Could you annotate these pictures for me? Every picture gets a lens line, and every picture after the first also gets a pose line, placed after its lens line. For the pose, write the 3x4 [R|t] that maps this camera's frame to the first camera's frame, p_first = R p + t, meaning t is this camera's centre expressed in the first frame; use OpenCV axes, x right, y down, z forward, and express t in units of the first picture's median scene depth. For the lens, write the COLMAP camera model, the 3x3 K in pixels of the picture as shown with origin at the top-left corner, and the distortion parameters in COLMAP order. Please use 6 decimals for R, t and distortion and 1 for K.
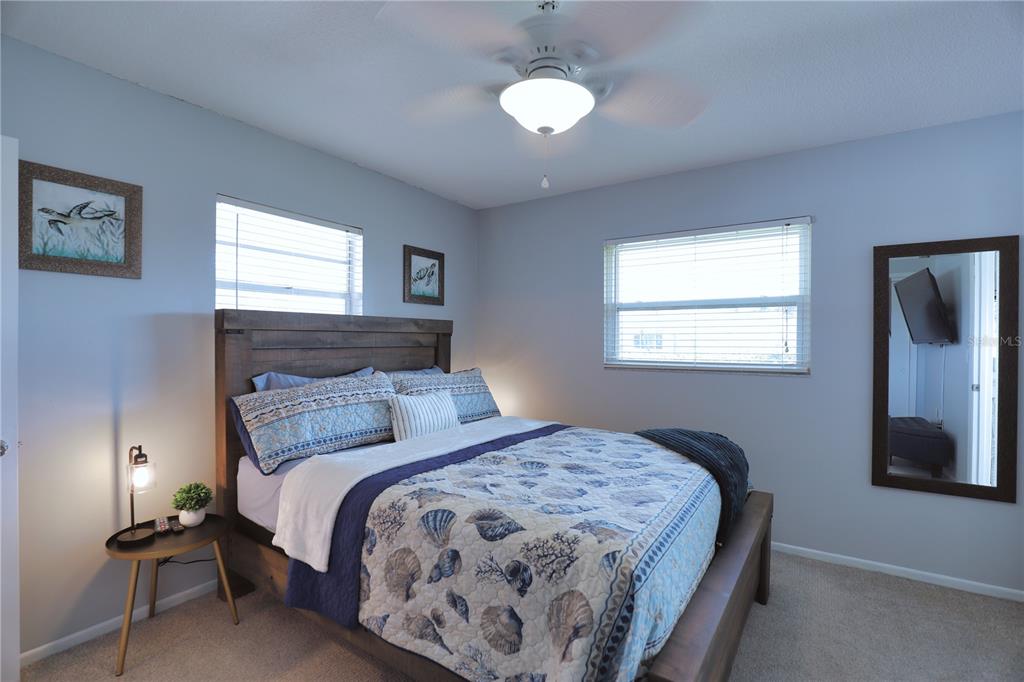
lens RADIAL K [[471.3, 0, 518.9], [0, 471.3, 342.0], [0, 0, 1]] dist [-0.028780, 0.004761]
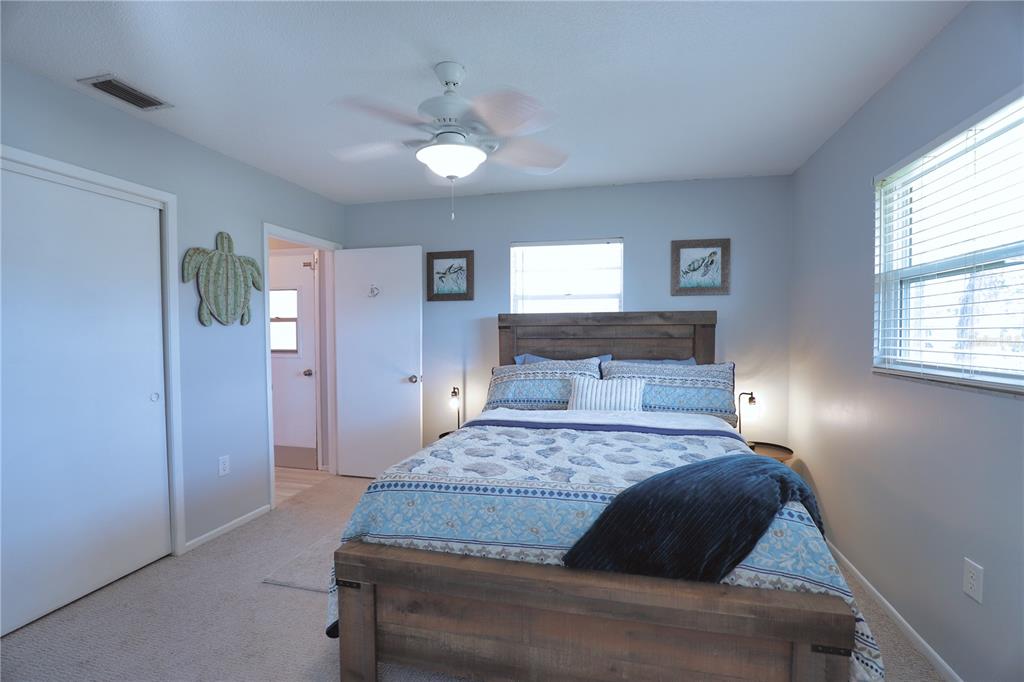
lens RADIAL K [[471.3, 0, 517.4], [0, 471.3, 345.6], [0, 0, 1]] dist [-0.028780, 0.004761]
pose [[0.344561, 0.022111, -0.938504, 0.860980], [0.002663, 0.999696, 0.024530, 0.000491], [0.938760, -0.010951, 0.344397, 0.430043]]
